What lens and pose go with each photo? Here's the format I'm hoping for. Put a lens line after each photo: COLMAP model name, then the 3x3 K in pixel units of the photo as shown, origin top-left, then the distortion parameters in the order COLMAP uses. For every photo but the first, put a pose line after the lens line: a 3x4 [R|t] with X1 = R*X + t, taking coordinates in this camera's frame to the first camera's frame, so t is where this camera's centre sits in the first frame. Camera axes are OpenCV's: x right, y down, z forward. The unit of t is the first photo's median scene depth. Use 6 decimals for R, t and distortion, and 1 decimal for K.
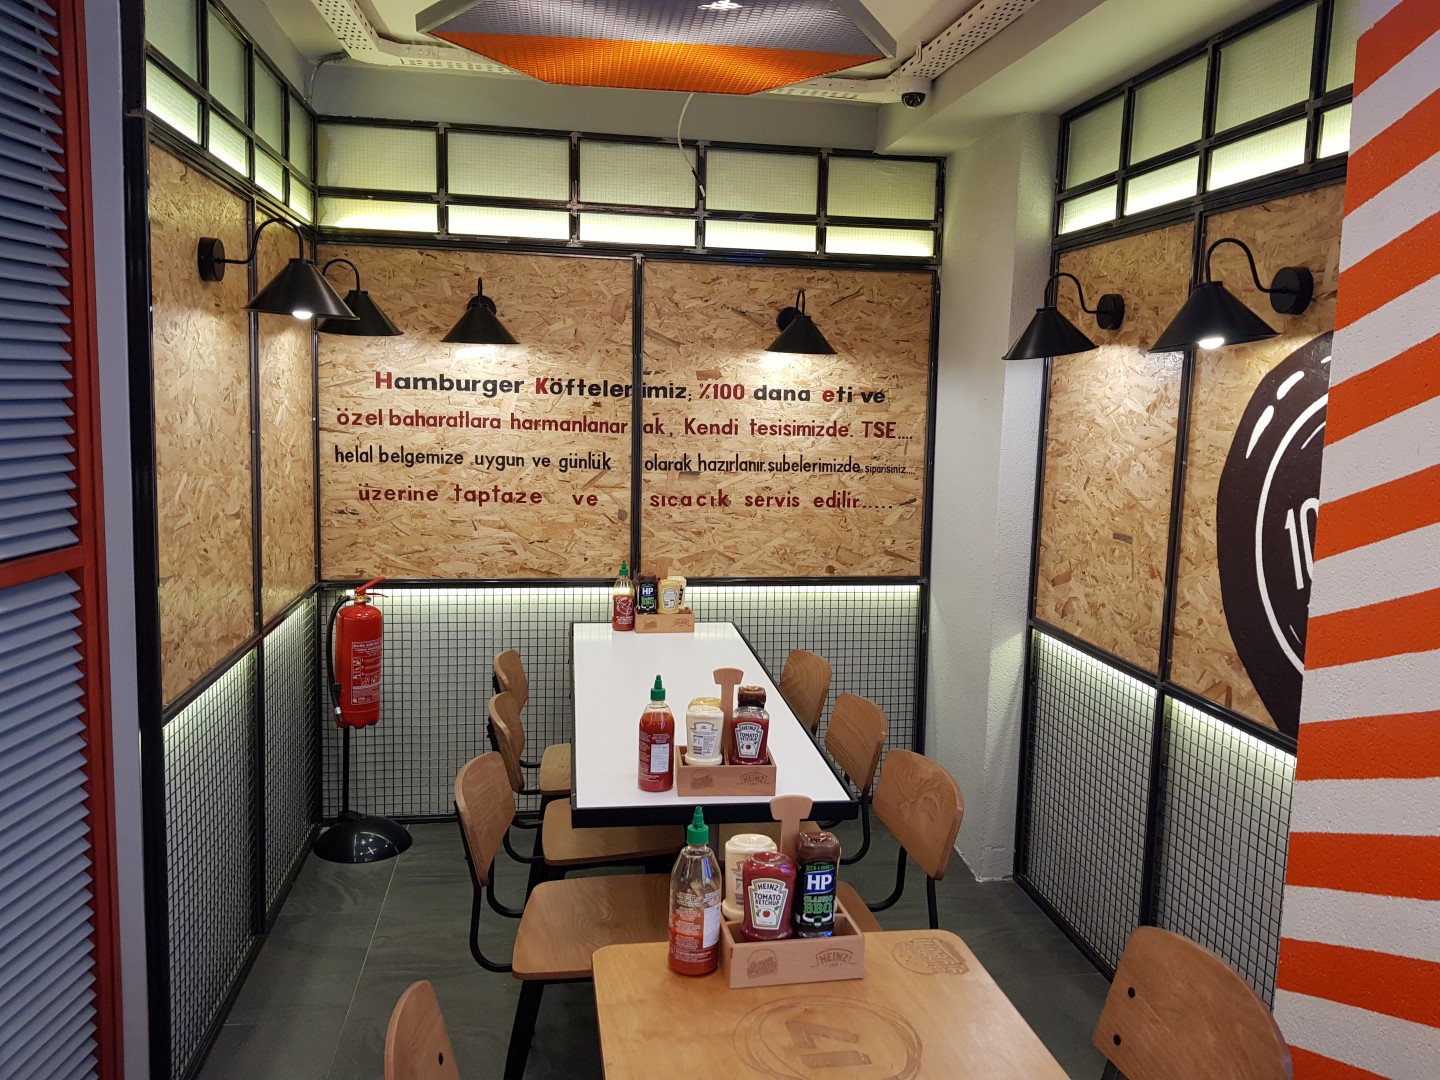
lens RADIAL K [[1122.6, 0, 773.6], [0, 1122.6, 516.7], [0, 0, 1]] dist [0.065642, -0.090014]
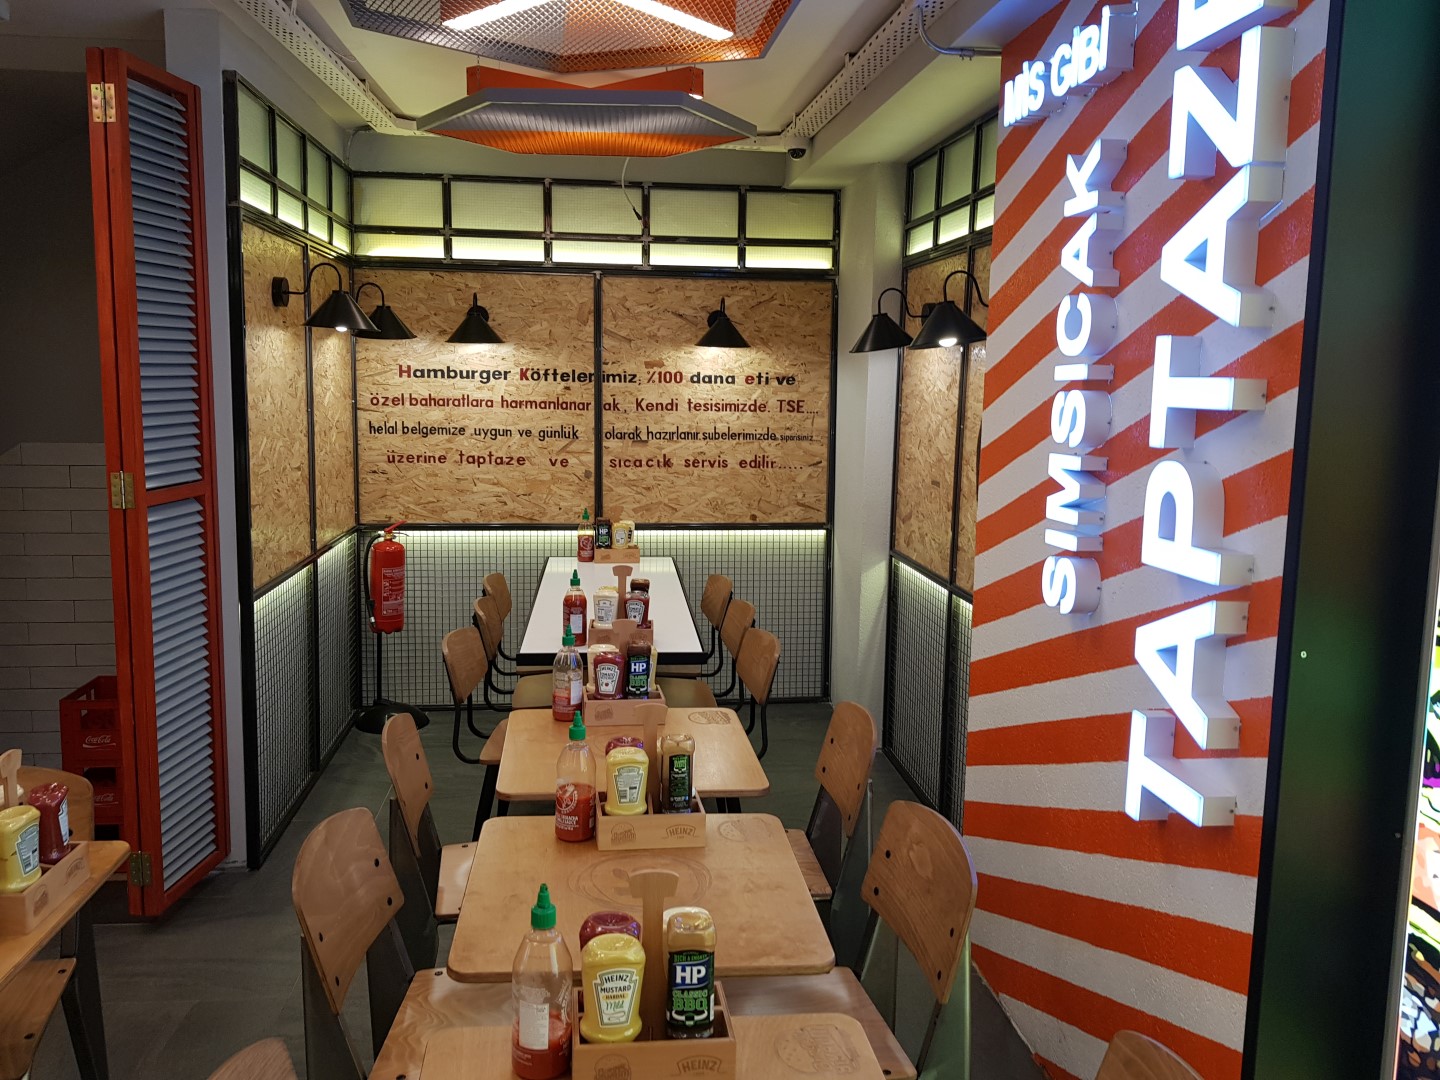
lens RADIAL K [[1122.6, 0, 745.0], [0, 1122.6, 513.8], [0, 0, 1]] dist [0.065642, -0.090014]
pose [[0.998201, -0.002871, -0.059880, 0.134943], [0.003619, 0.999917, 0.012388, 0.031662], [0.059839, -0.012582, 0.998129, -0.303680]]
